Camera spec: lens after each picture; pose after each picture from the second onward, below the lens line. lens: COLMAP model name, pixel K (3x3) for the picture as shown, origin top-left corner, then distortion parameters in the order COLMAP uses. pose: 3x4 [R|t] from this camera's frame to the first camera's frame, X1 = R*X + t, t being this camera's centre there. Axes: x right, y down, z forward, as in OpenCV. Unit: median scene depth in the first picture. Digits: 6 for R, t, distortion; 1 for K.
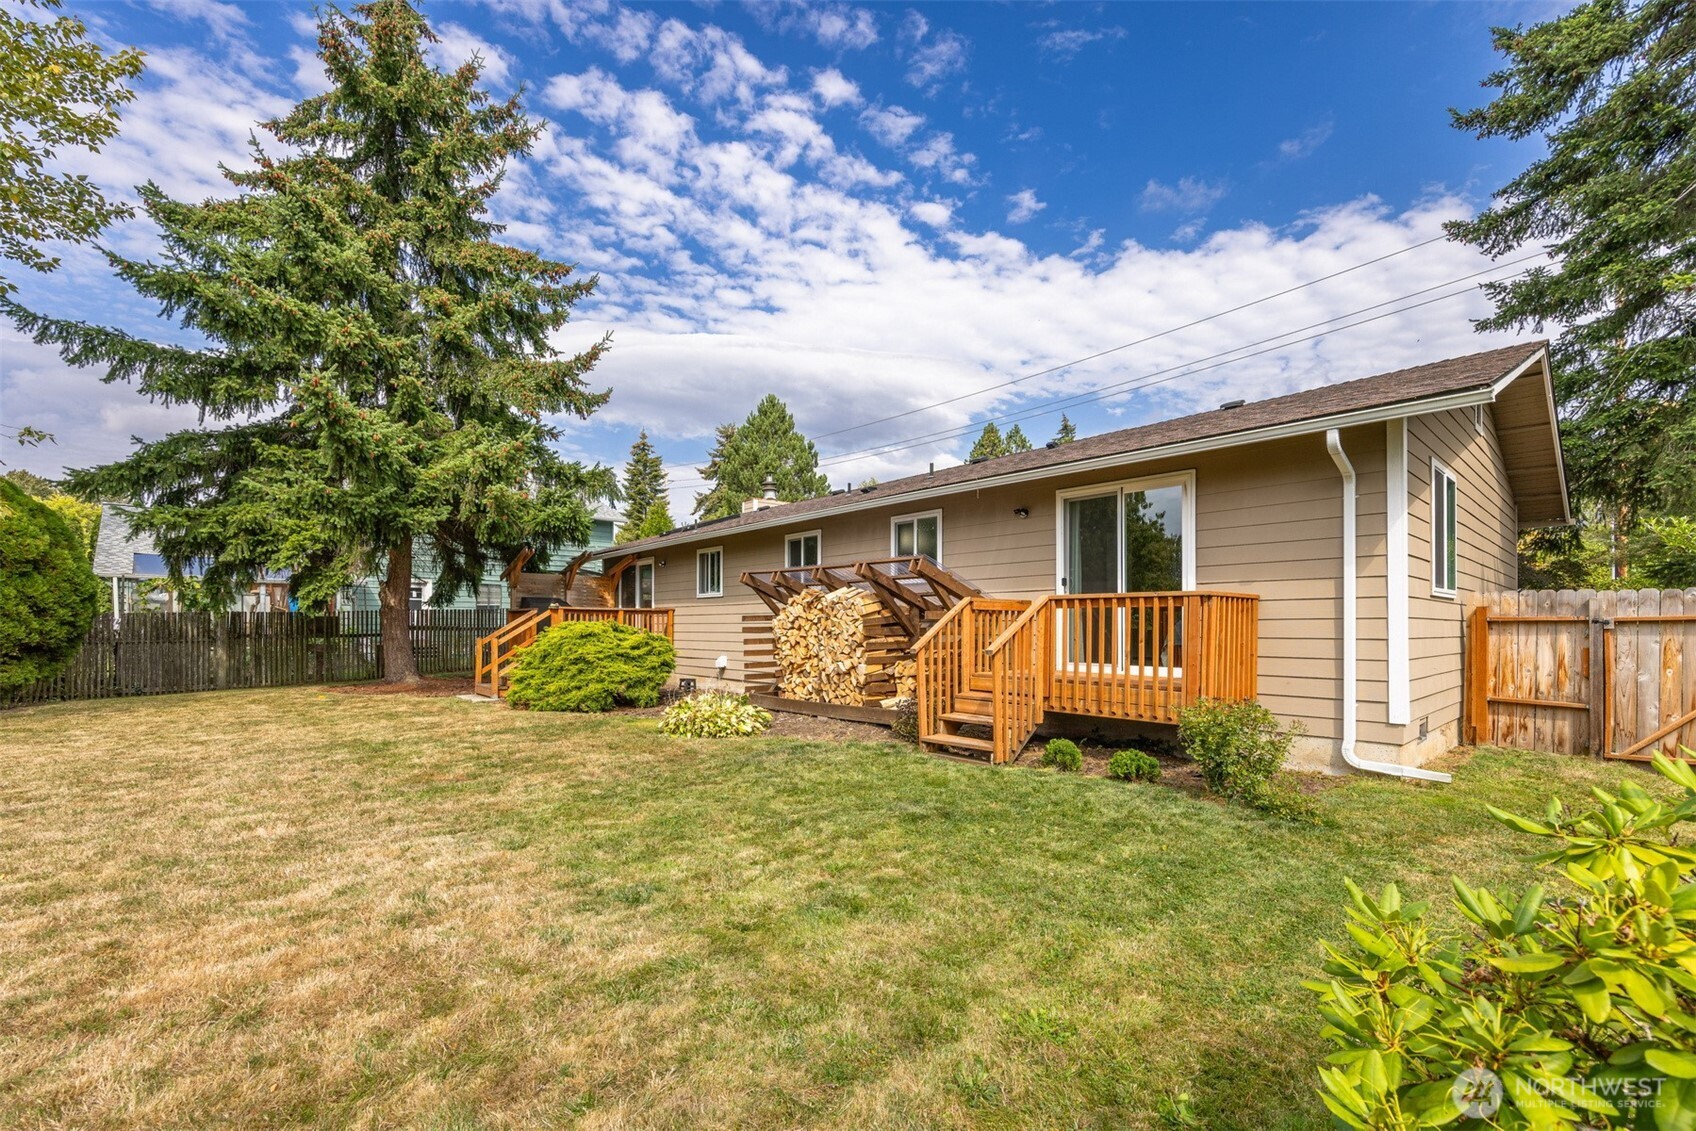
lens RADIAL K [[697.0, 0, 855.2], [0, 697.0, 614.0], [0, 0, 1]] dist [-0.003071, -0.000079]
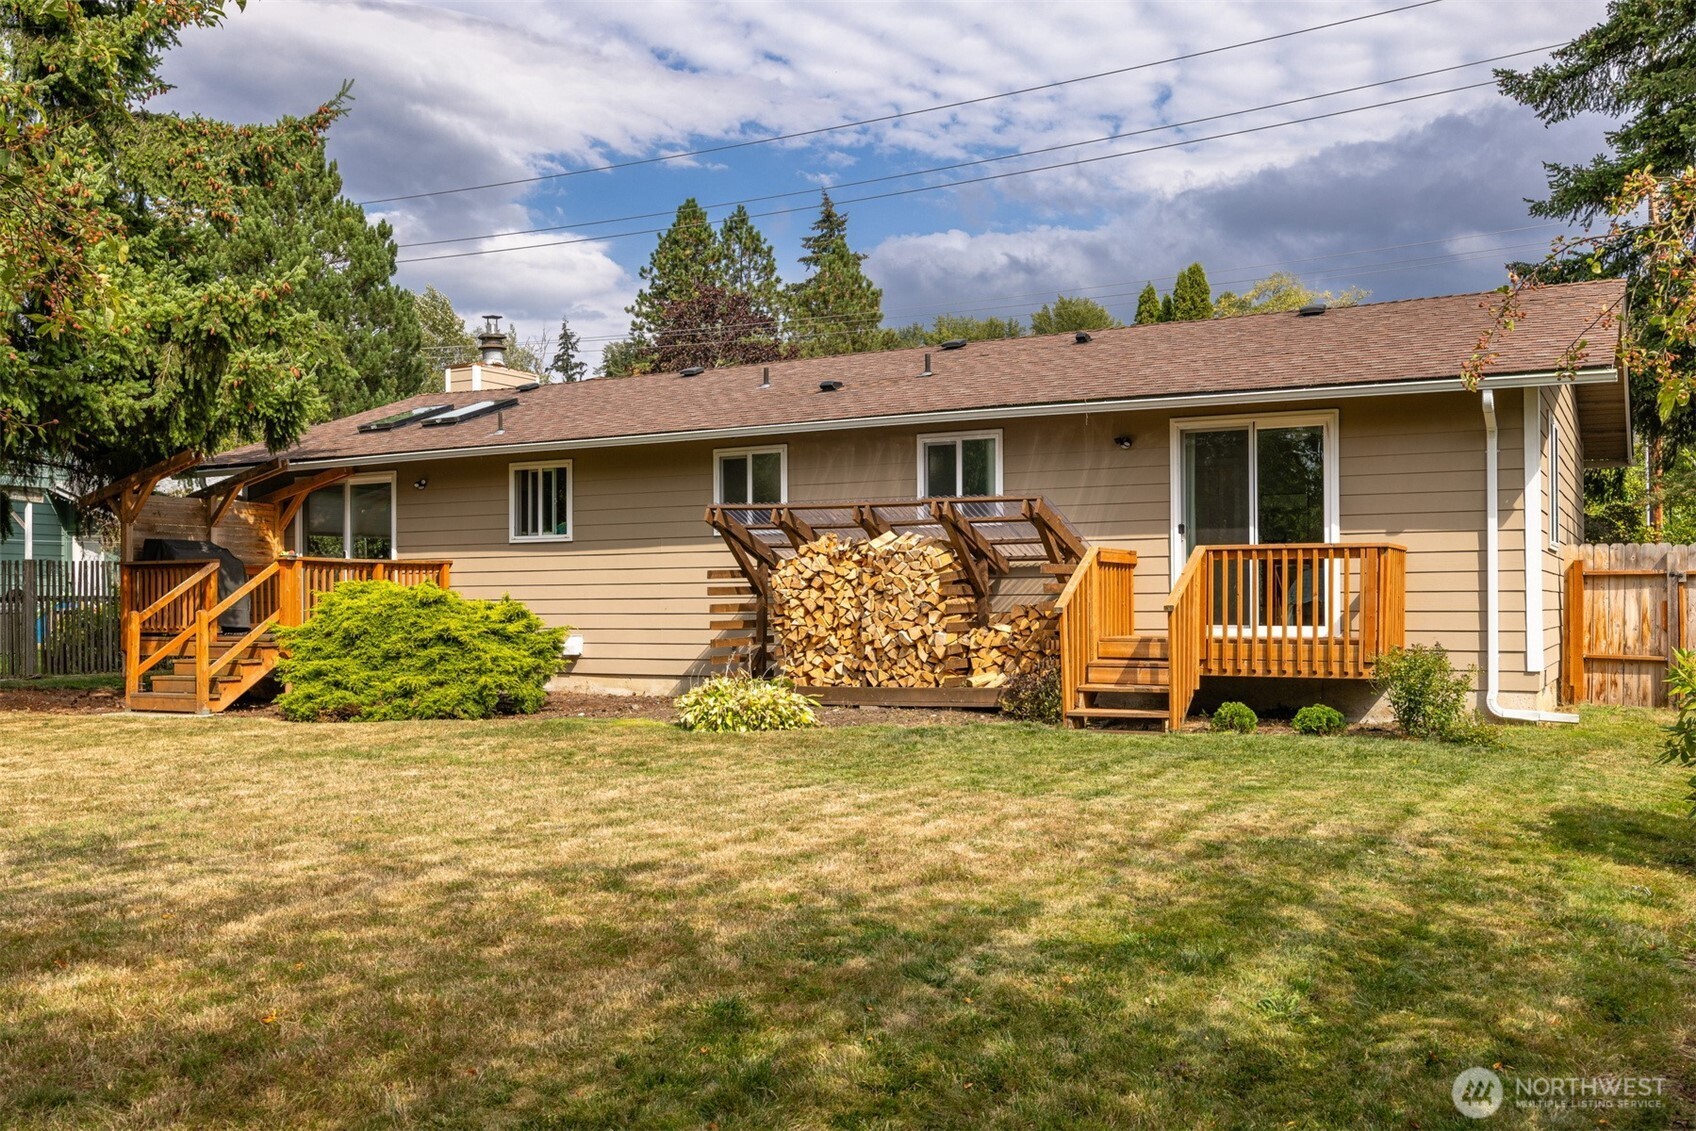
lens RADIAL K [[1479.1, 0, 848.0], [0, 1479.1, 565.5], [0, 0, 1]] dist [0.005544, -0.004214]
pose [[0.941792, 0.002763, 0.336186, -0.621121], [0.000073, 0.999965, -0.008423, 0.011627], [-0.336197, 0.007957, 0.941758, -0.495140]]
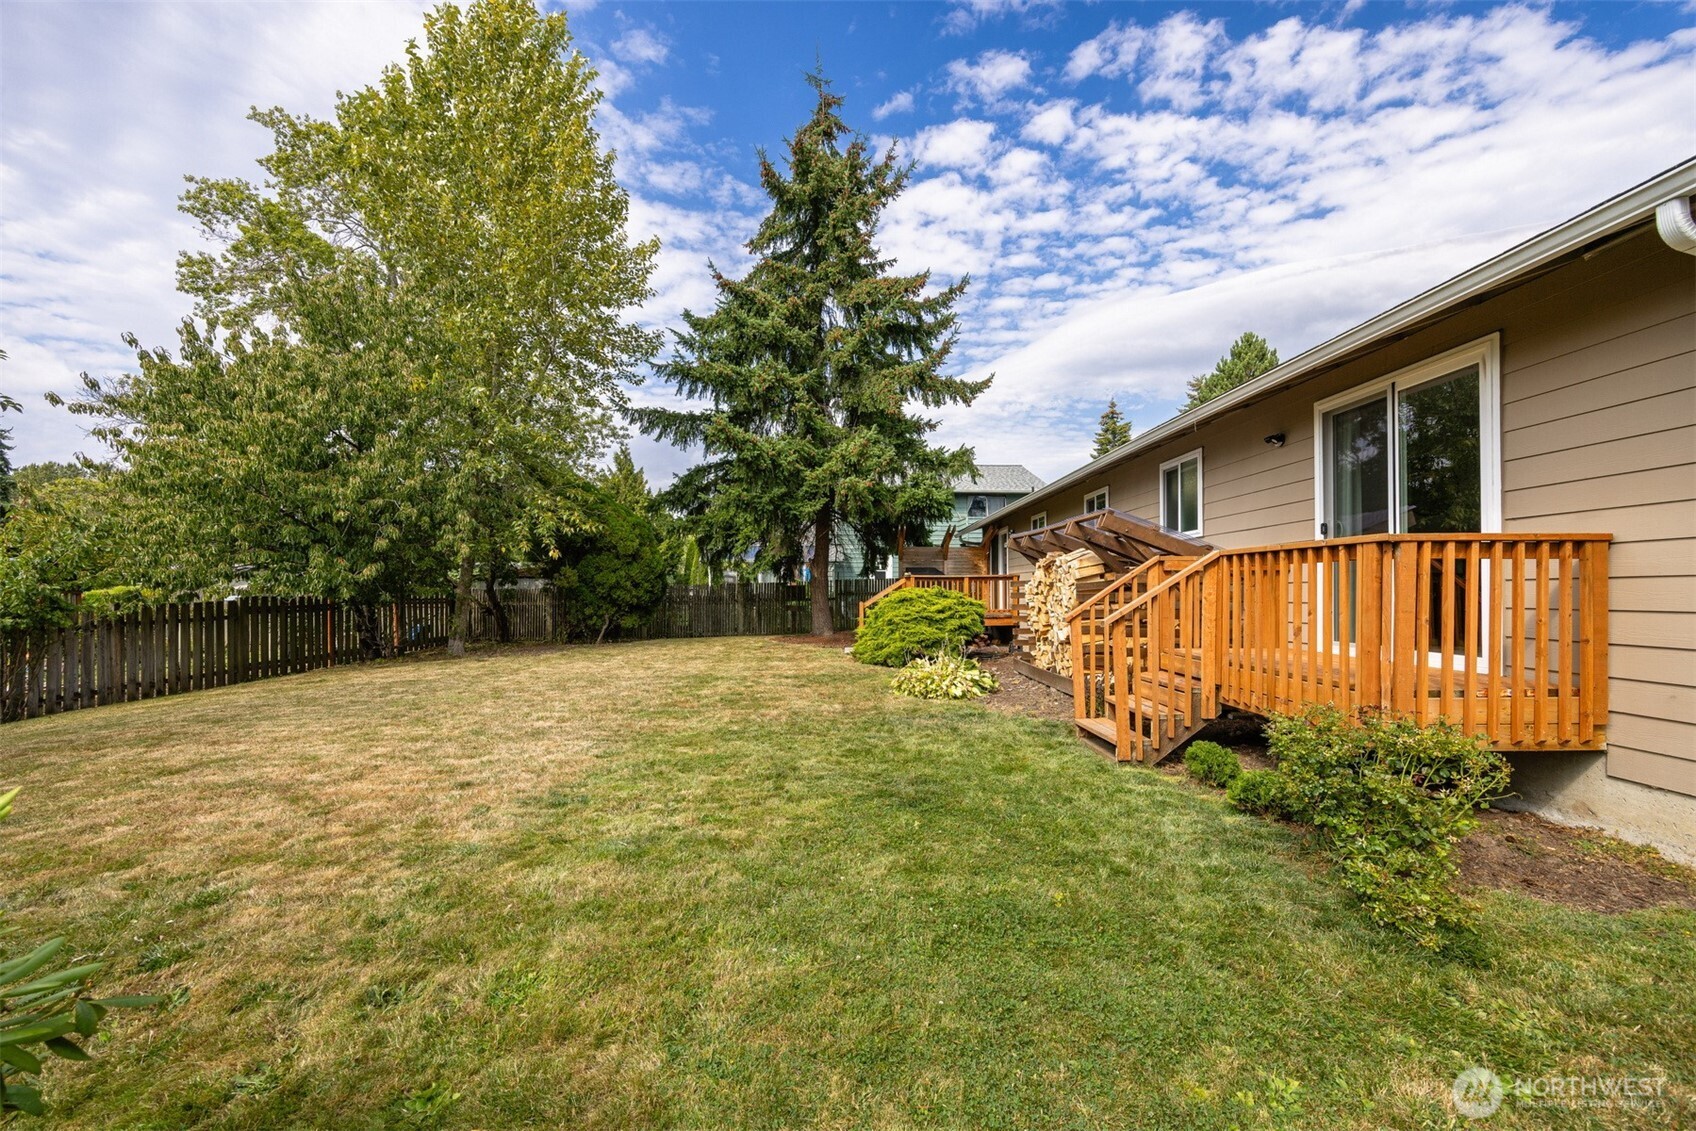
lens RADIAL K [[674.5, 0, 841.4], [0, 674.5, 599.3], [0, 0, 1]] dist [0.001634, 0.000054]
pose [[0.740927, 0.003730, -0.671576, 0.367284], [0.015976, 0.999604, 0.023178, 0.002027], [0.671396, -0.027902, 0.740573, 0.139932]]
